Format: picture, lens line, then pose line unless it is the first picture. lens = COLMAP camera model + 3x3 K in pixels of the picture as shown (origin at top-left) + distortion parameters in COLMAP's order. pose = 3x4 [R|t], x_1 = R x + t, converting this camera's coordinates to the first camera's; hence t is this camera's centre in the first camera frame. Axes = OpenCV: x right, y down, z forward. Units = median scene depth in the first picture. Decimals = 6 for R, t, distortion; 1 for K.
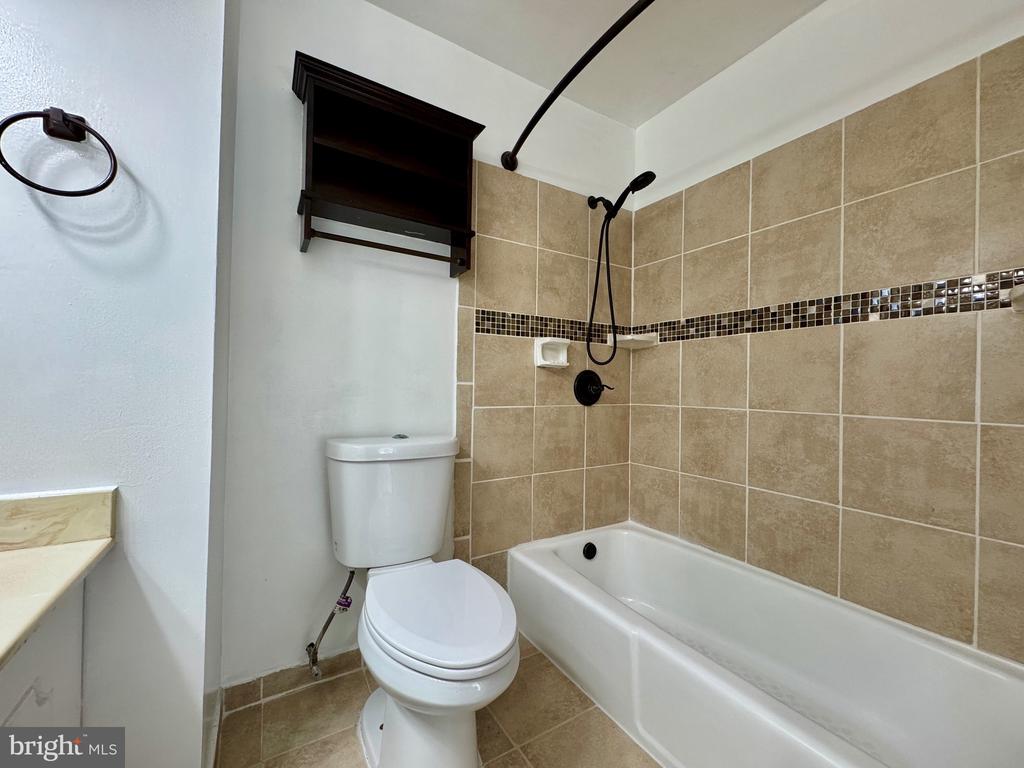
lens RADIAL K [[409.4, 0, 511.4], [0, 409.4, 384.0], [0, 0, 1]] dist [-0.003538, 0.000276]
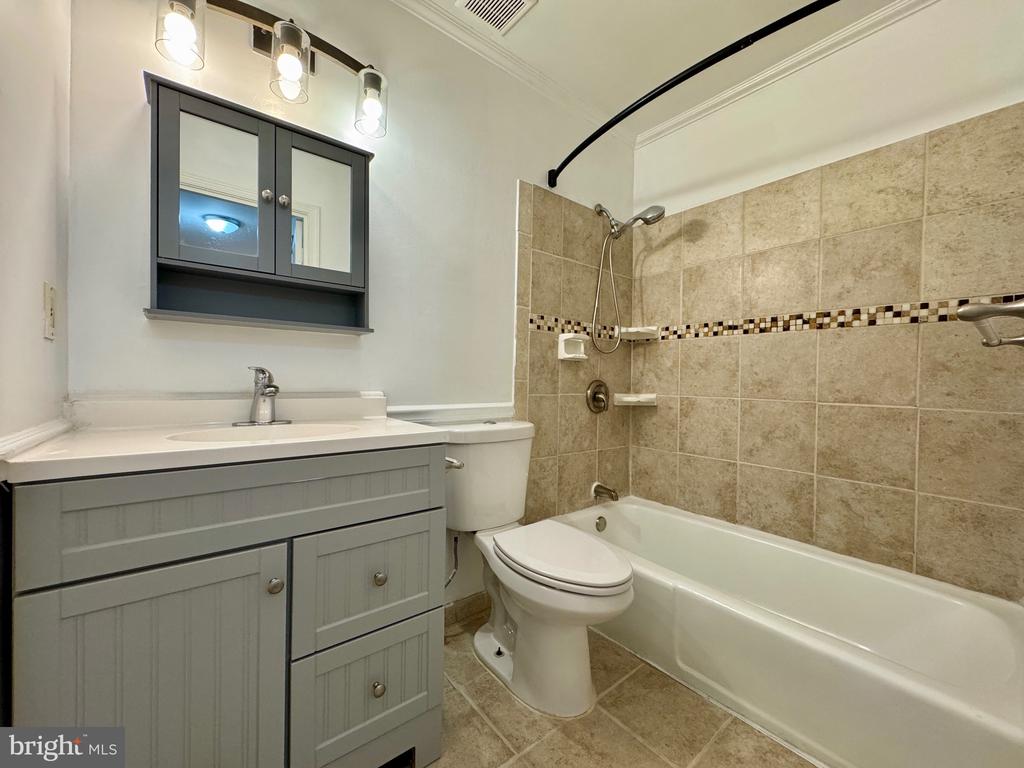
lens RADIAL K [[409.4, 0, 513.1], [0, 409.4, 384.7], [0, 0, 1]] dist [-0.003538, 0.000276]
pose [[0.993244, -0.004288, 0.115969, -0.197064], [0.001687, 0.999745, 0.022515, -0.000445], [-0.116036, -0.022167, 0.992998, -0.094161]]
